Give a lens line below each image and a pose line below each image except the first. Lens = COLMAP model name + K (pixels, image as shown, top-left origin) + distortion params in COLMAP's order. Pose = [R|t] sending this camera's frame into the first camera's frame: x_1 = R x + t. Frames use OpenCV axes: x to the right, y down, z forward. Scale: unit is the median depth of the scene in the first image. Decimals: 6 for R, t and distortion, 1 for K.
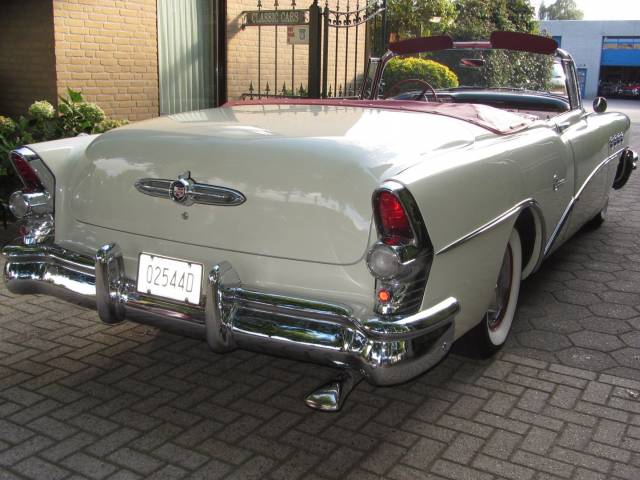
lens RADIAL K [[704.0, 0, 319.7], [0, 704.0, 239.7], [0, 0, 1]] dist [-0.038730, 0.000000]
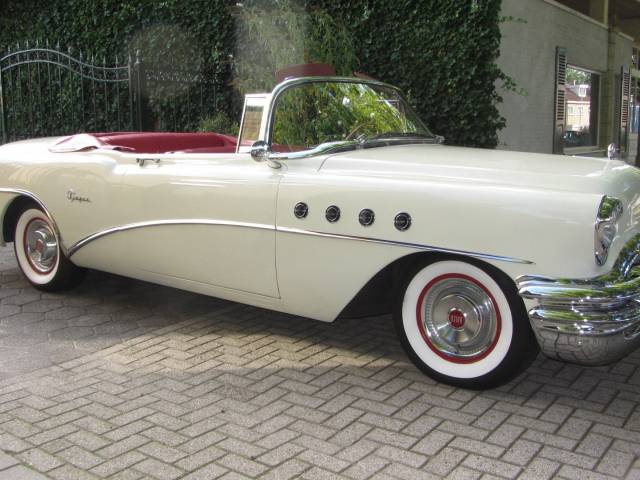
lens RADIAL K [[704.0, 0, 321.2], [0, 704.0, 239.2], [0, 0, 1]] dist [-0.038730, 0.000000]
pose [[0.082316, -0.171448, 0.981748, -0.646178], [0.233751, 0.960933, 0.148214, -0.085341], [-0.968806, 0.217284, 0.119176, 0.368713]]
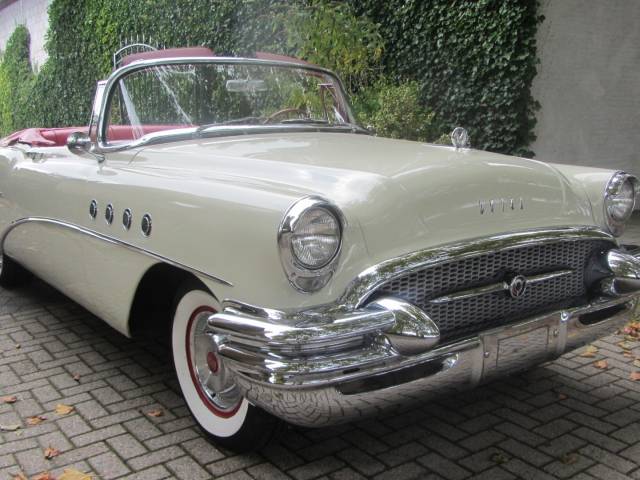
lens RADIAL K [[704.0, 0, 320.5], [0, 704.0, 240.2], [0, 0, 1]] dist [-0.038730, 0.000000]
pose [[0.388742, -0.178137, 0.903962, -0.566456], [0.220010, 0.970695, 0.096674, -0.022024], [-0.894693, 0.161299, 0.416542, 0.084258]]
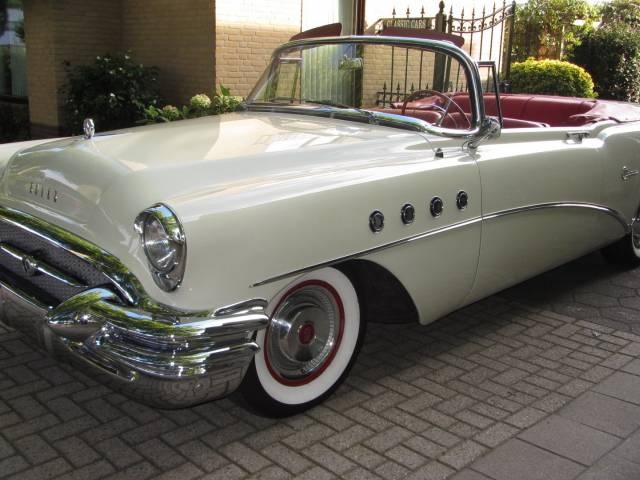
lens RADIAL K [[704.0, 0, 317.5], [0, 704.0, 239.3], [0, 0, 1]] dist [-0.038730, 0.000000]
pose [[0.967591, 0.065729, -0.243819, 0.108297], [-0.064608, 0.997831, 0.012602, 0.027847], [0.244119, 0.003559, 0.969739, -0.148961]]
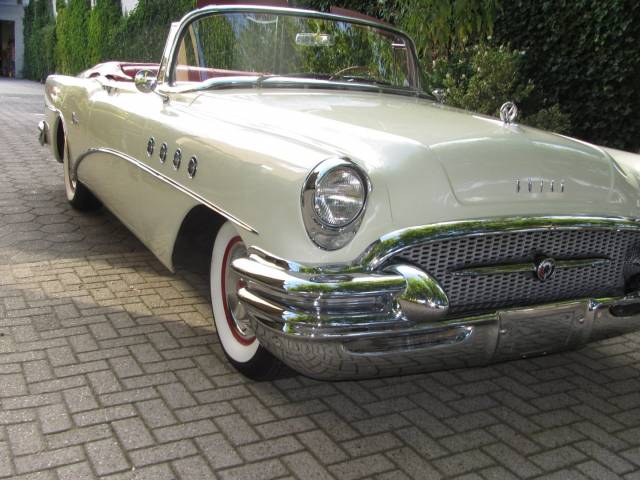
lens RADIAL K [[704.0, 0, 321.8], [0, 704.0, 240.2], [0, 0, 1]] dist [-0.038730, 0.000000]
pose [[0.496709, -0.175856, 0.849914, -0.499562], [0.137170, 0.982856, 0.123197, -0.015489], [-0.857009, 0.055390, 0.512316, 0.109013]]
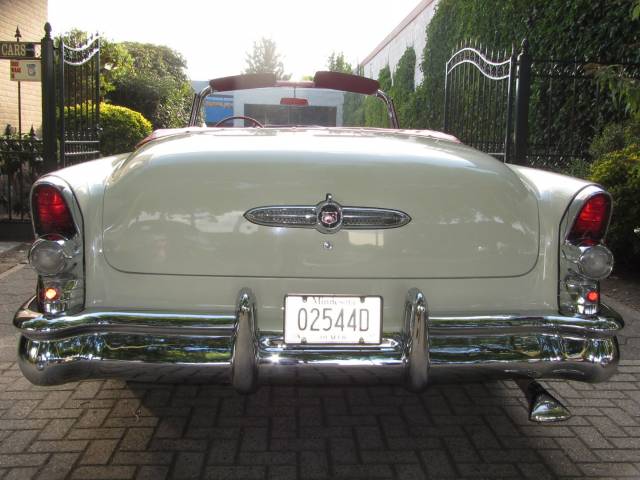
lens RADIAL K [[704.0, 0, 320.2], [0, 704.0, 237.4], [0, 0, 1]] dist [-0.038730, 0.000000]
pose [[0.826847, -0.074265, 0.557502, -0.252214], [0.119860, 0.991740, -0.045658, -0.002222], [-0.549506, 0.104574, 0.828919, 0.110371]]
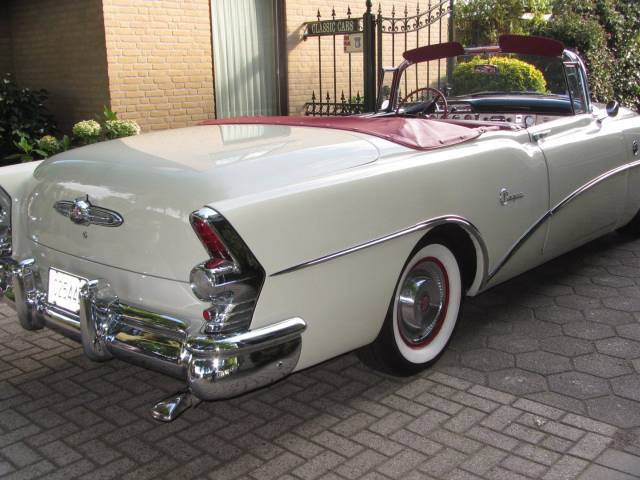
lens RADIAL K [[704.0, 0, 318.4], [0, 704.0, 240.2], [0, 0, 1]] dist [-0.038730, 0.000000]
pose [[0.977569, 0.005049, -0.210555, 0.148291], [-0.004778, 0.999987, 0.001794, -0.011081], [0.210562, -0.000748, 0.977580, 0.001502]]
